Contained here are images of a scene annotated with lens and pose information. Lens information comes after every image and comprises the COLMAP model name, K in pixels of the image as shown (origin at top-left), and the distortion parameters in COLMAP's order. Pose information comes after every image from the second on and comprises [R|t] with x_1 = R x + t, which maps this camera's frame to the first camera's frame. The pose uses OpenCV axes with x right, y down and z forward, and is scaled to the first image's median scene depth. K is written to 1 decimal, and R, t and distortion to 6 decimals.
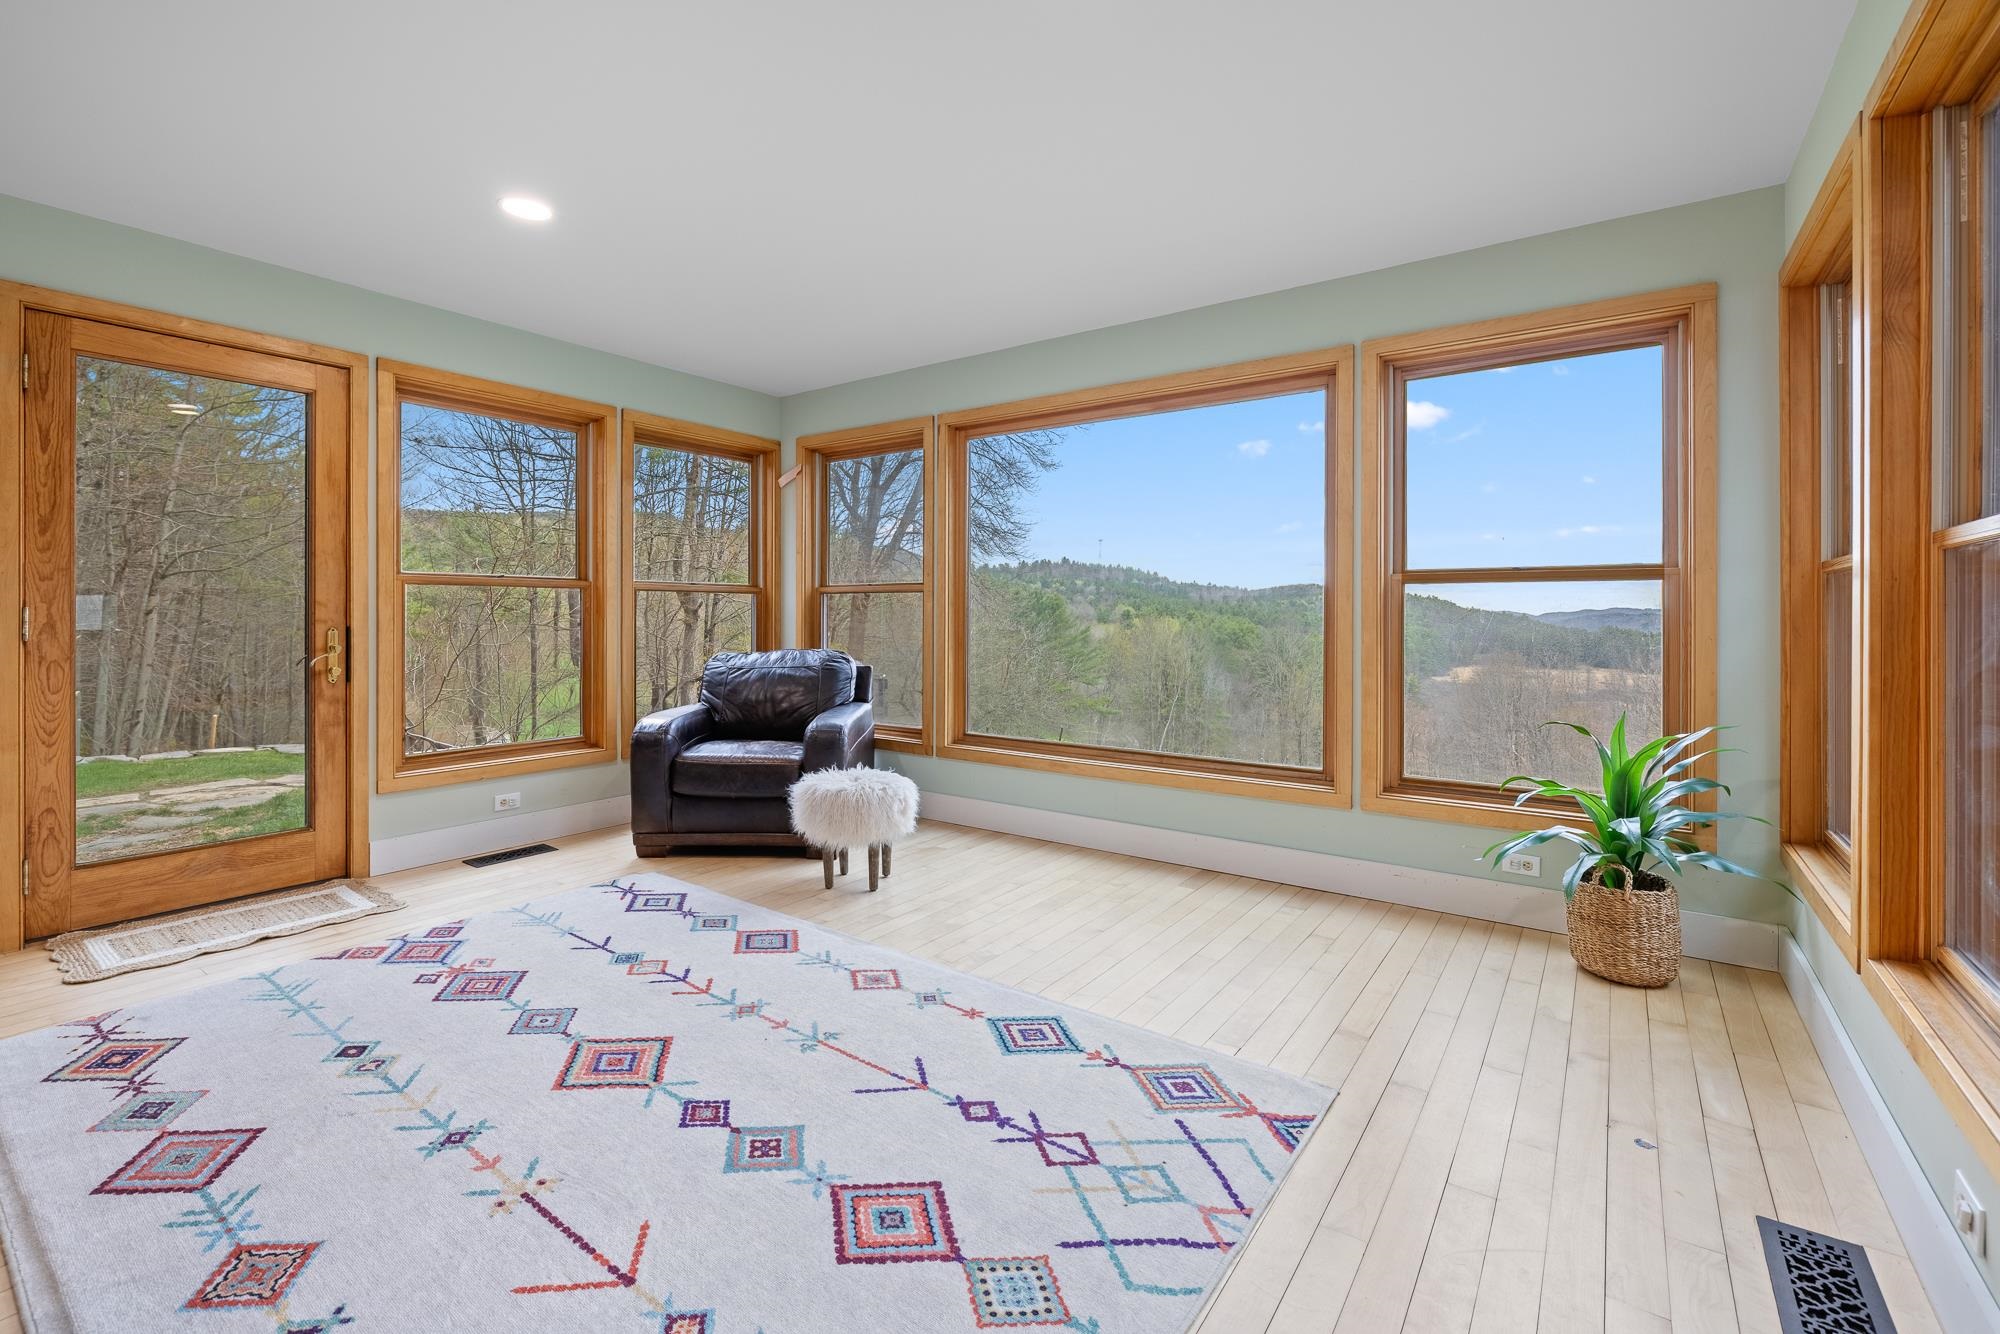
lens RADIAL K [[867.8, 0, 994.4], [0, 867.8, 617.4], [0, 0, 1]] dist [-0.001858, -0.000587]
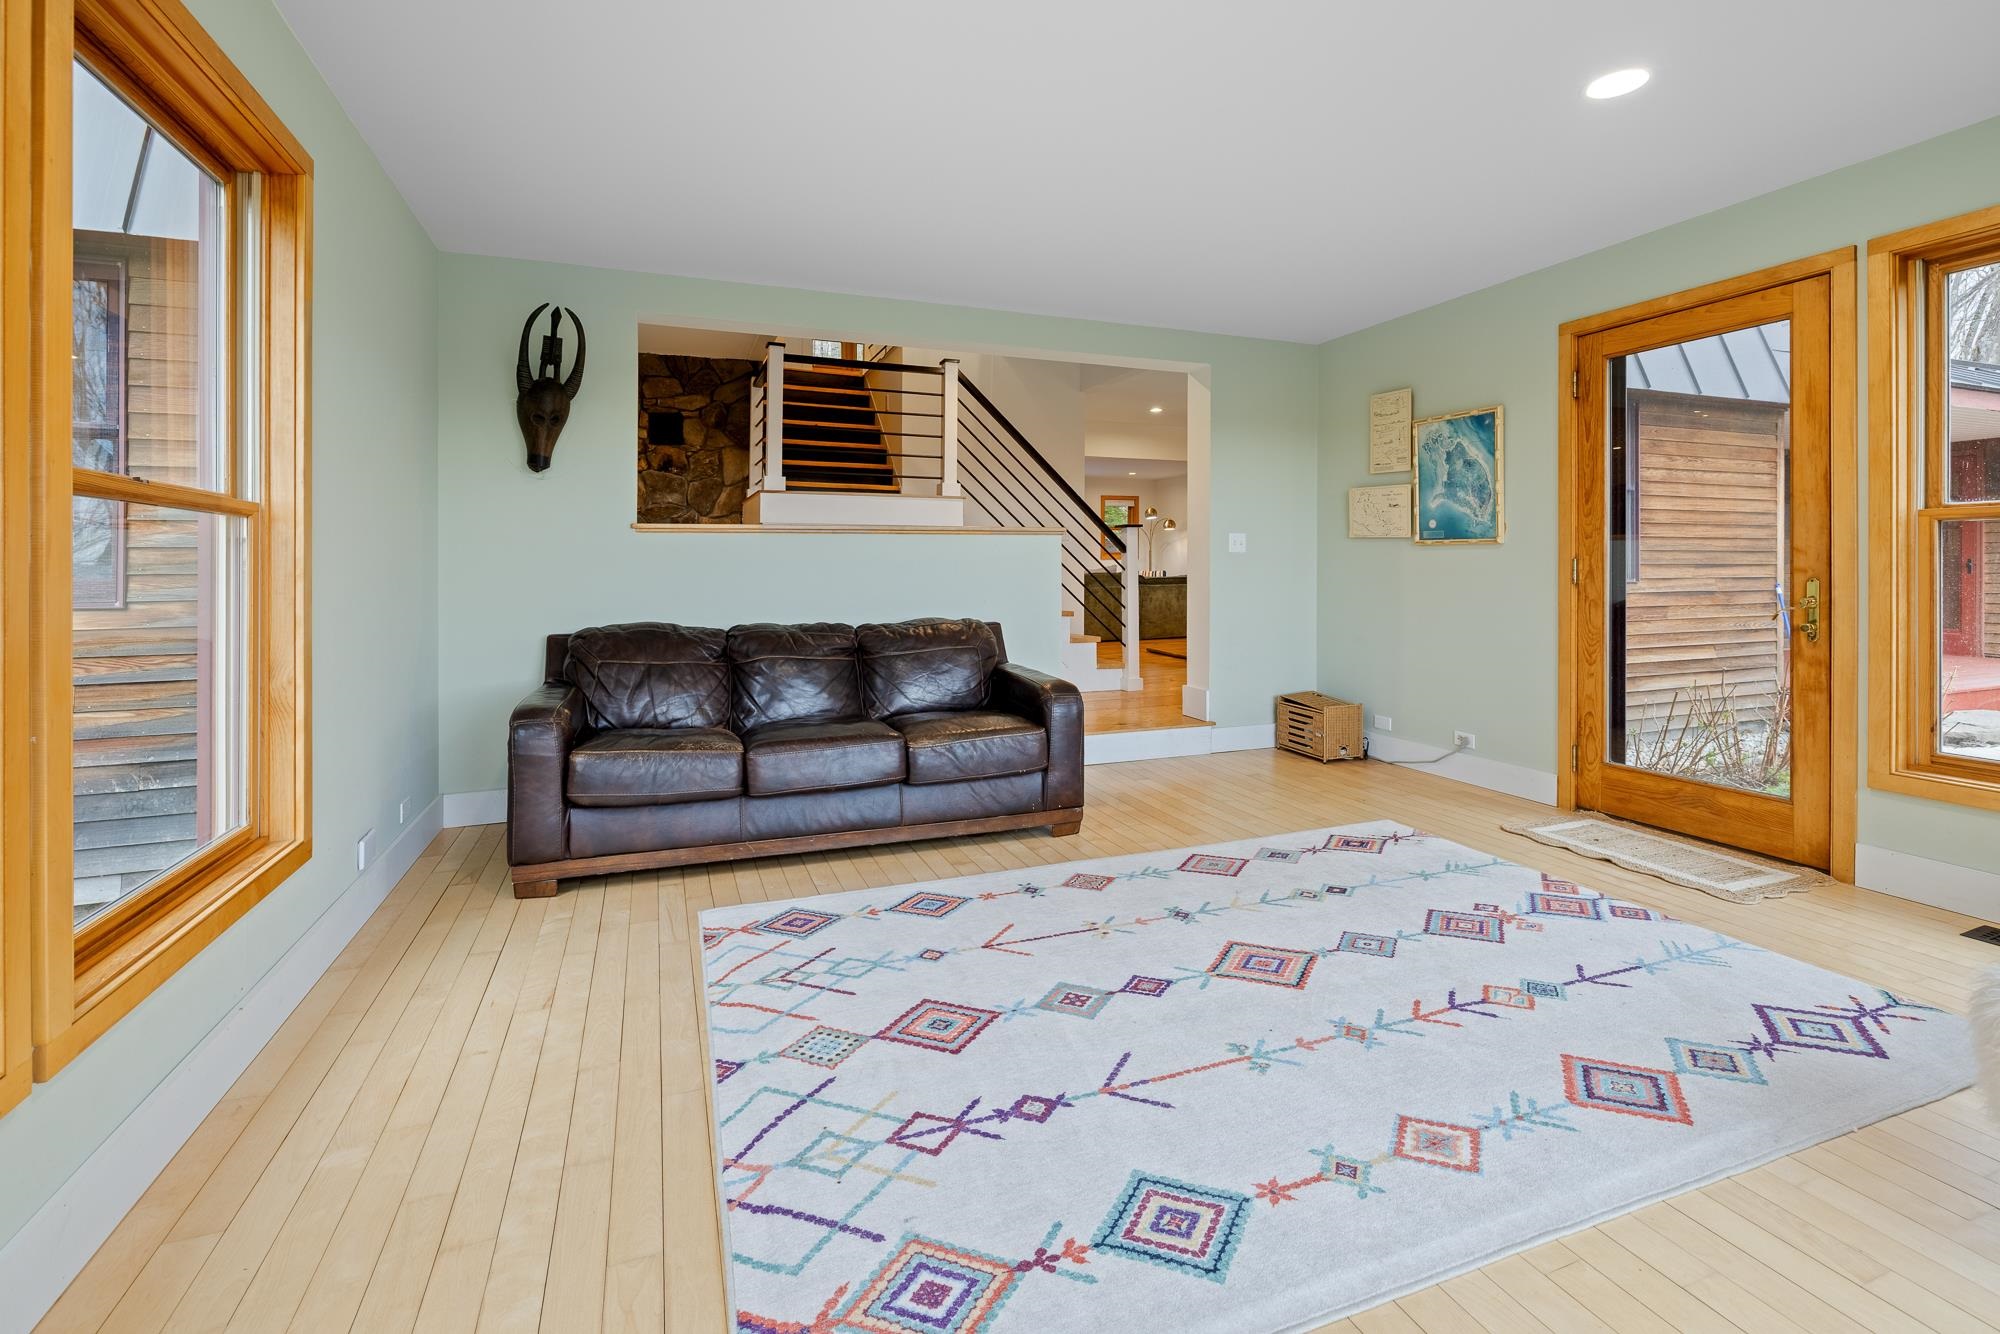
lens RADIAL K [[867.8, 0, 983.7], [0, 867.8, 562.1], [0, 0, 1]] dist [-0.001858, -0.000587]
pose [[-0.553792, -0.004442, -0.832643, 0.716232], [0.001272, 0.999980, -0.006181, 0.000428], [0.832654, -0.004482, -0.553775, 1.355061]]
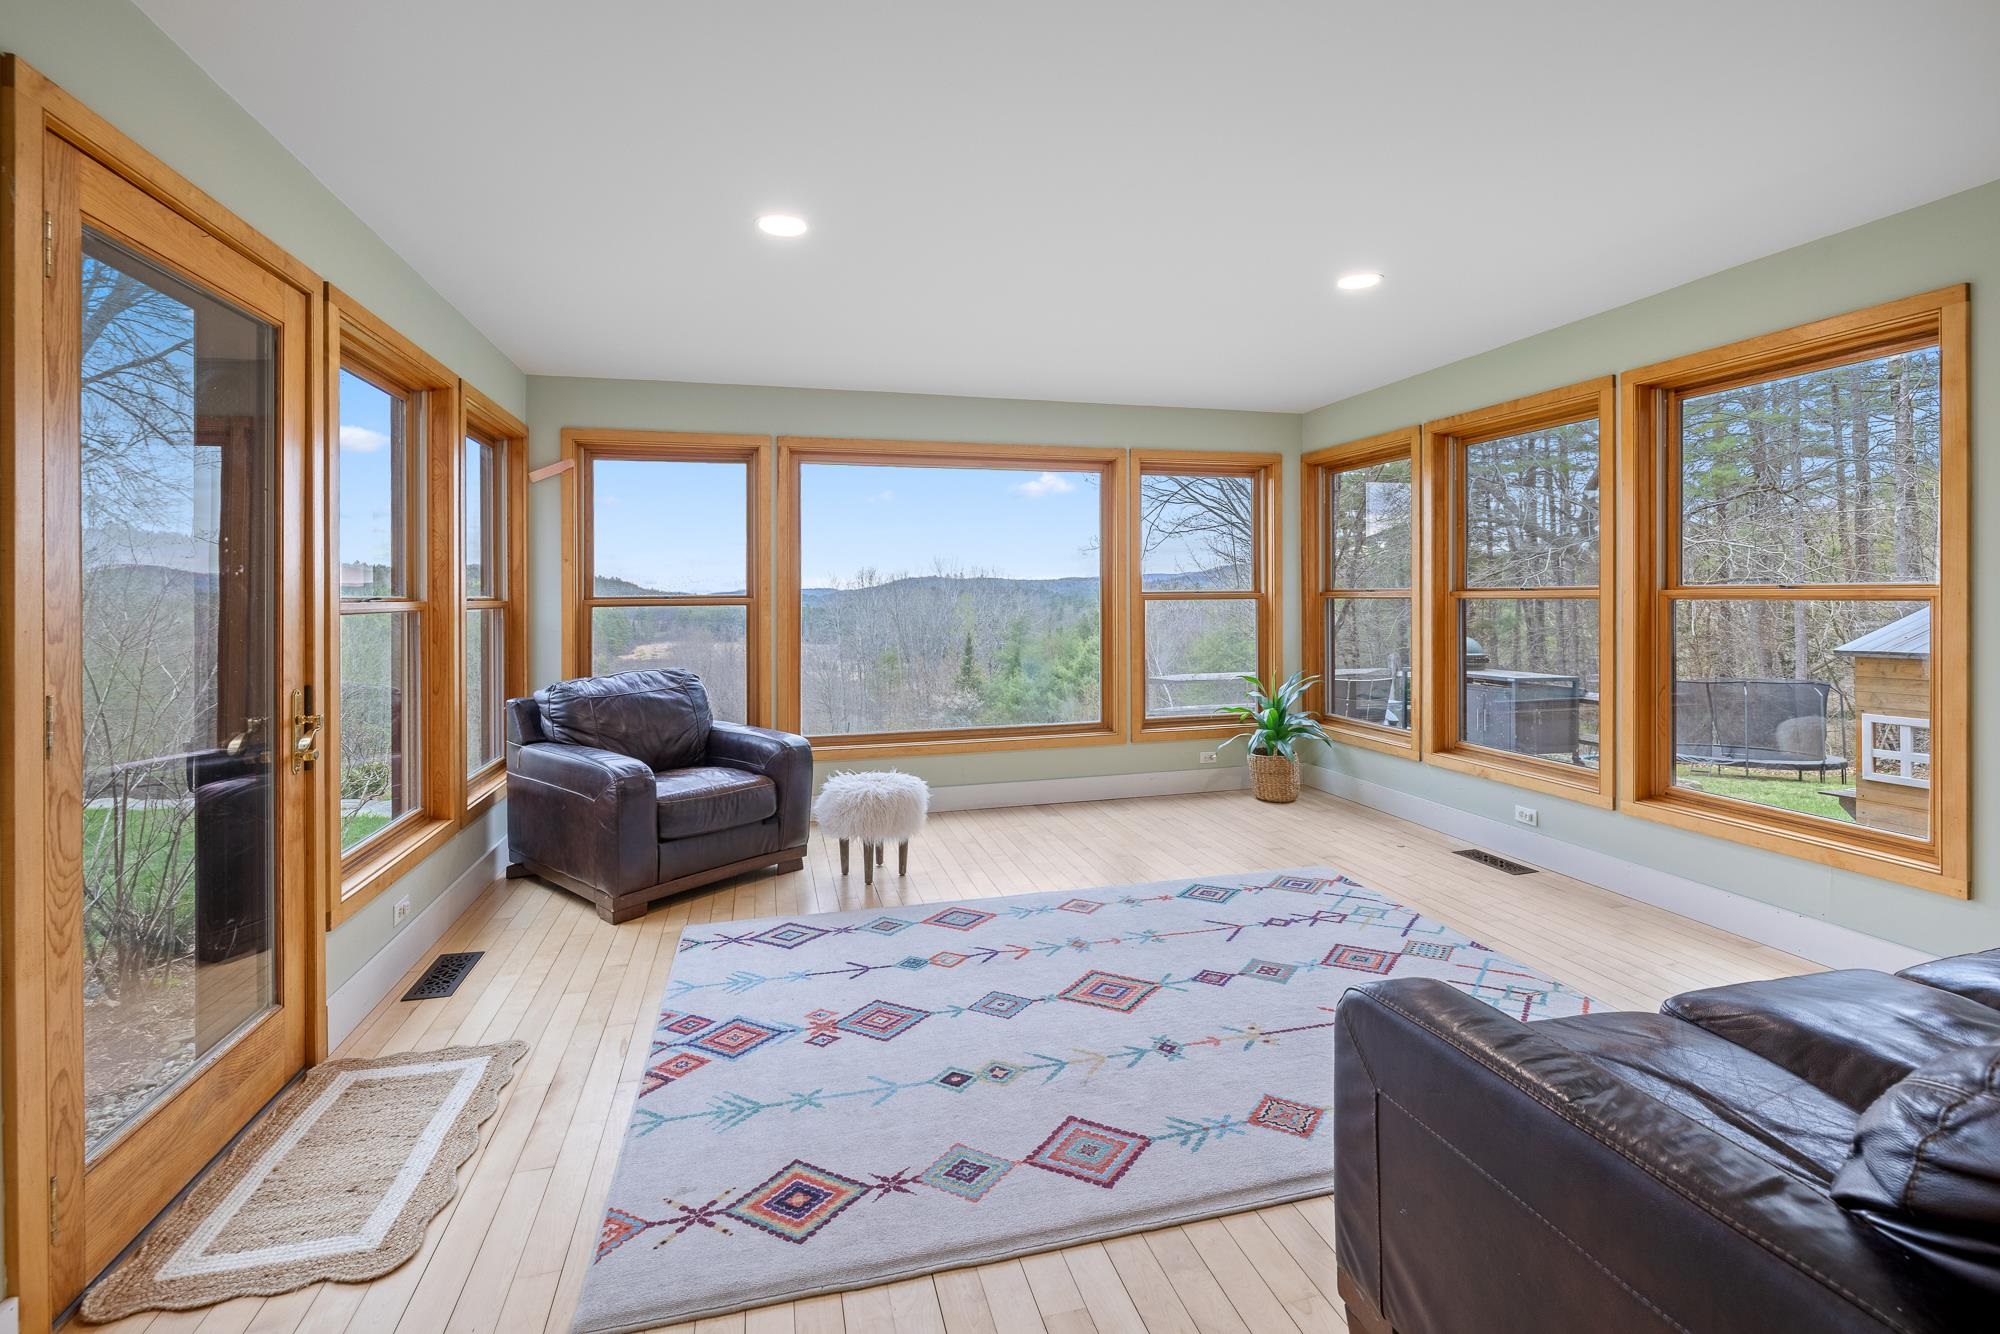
lens RADIAL K [[867.8, 0, 987.1], [0, 867.8, 599.7], [0, 0, 1]] dist [-0.001858, -0.000587]
pose [[0.637643, -0.013918, 0.770206, -1.594042], [0.013112, 0.999888, 0.007214, -0.091411], [-0.770220, 0.005499, 0.637754, 0.311748]]
